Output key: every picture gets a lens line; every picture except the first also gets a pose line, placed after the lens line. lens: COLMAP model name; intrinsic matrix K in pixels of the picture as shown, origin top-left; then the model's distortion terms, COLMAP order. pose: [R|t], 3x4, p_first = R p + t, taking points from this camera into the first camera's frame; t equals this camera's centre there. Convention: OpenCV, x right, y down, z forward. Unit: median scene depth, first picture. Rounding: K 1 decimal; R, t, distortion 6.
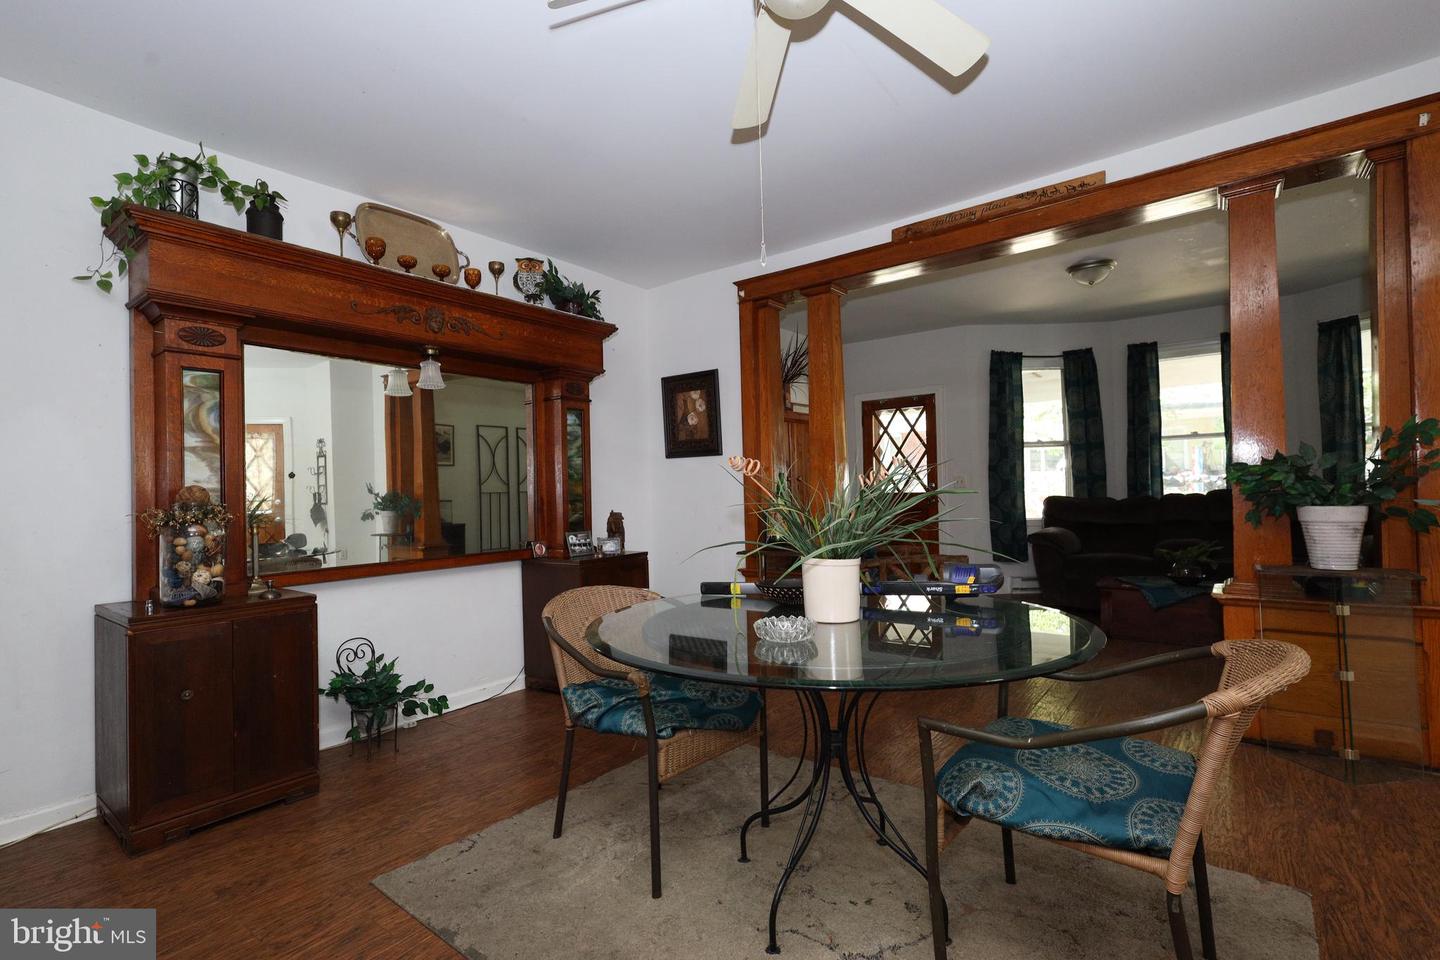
lens RADIAL K [[662.8, 0, 714.4], [0, 662.8, 477.7], [0, 0, 1]] dist [-0.000063, -0.000433]
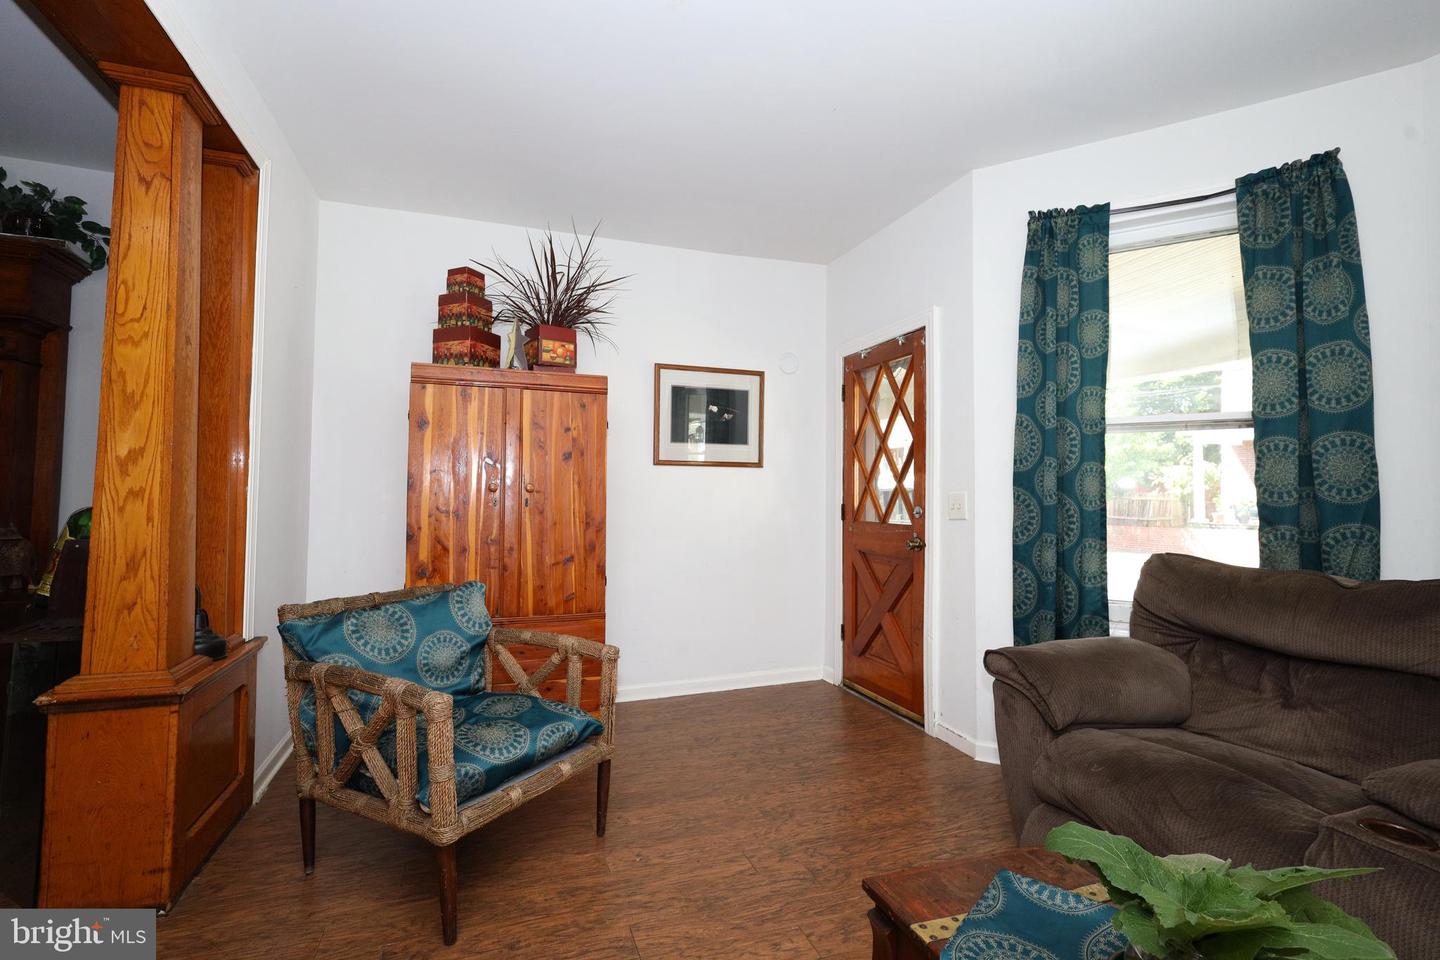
lens RADIAL K [[662.8, 0, 723.7], [0, 662.8, 485.4], [0, 0, 1]] dist [-0.000063, -0.000433]
pose [[0.852535, 0.020814, -0.522255, 0.748196], [-0.025445, 0.999675, -0.001695, -0.006459], [0.522050, 0.014734, 0.852787, 0.816010]]
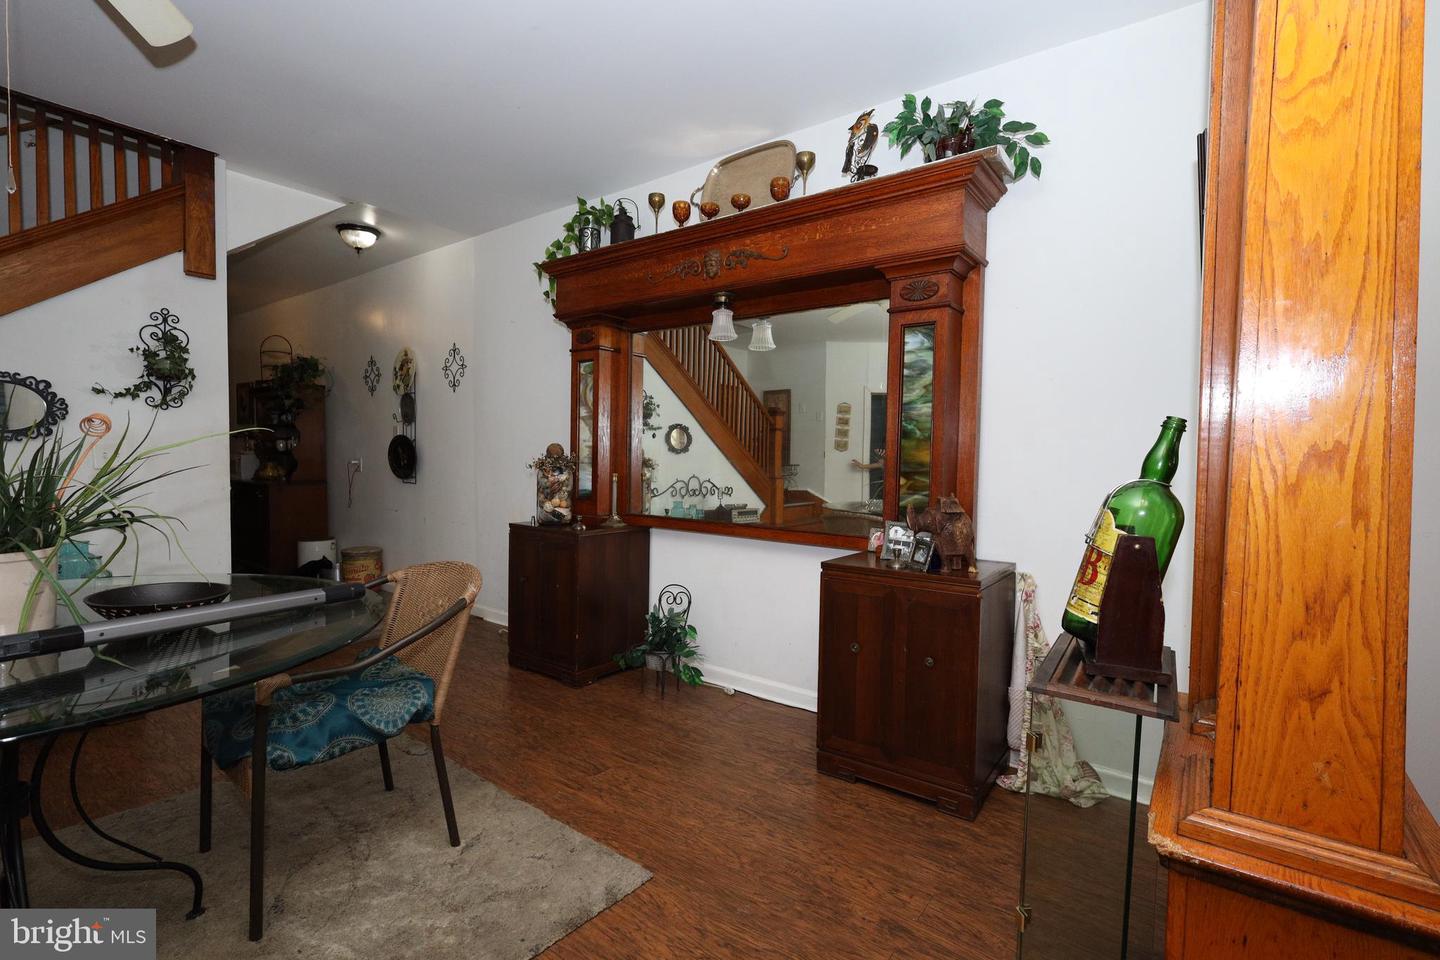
lens RADIAL K [[662.8, 0, 716.8], [0, 662.8, 478.9], [0, 0, 1]] dist [-0.000063, -0.000433]
pose [[0.011146, 0.061920, -0.998019, 0.407411], [0.007050, 0.998051, 0.062001, 0.000496], [0.999913, -0.007727, 0.010687, 0.798405]]
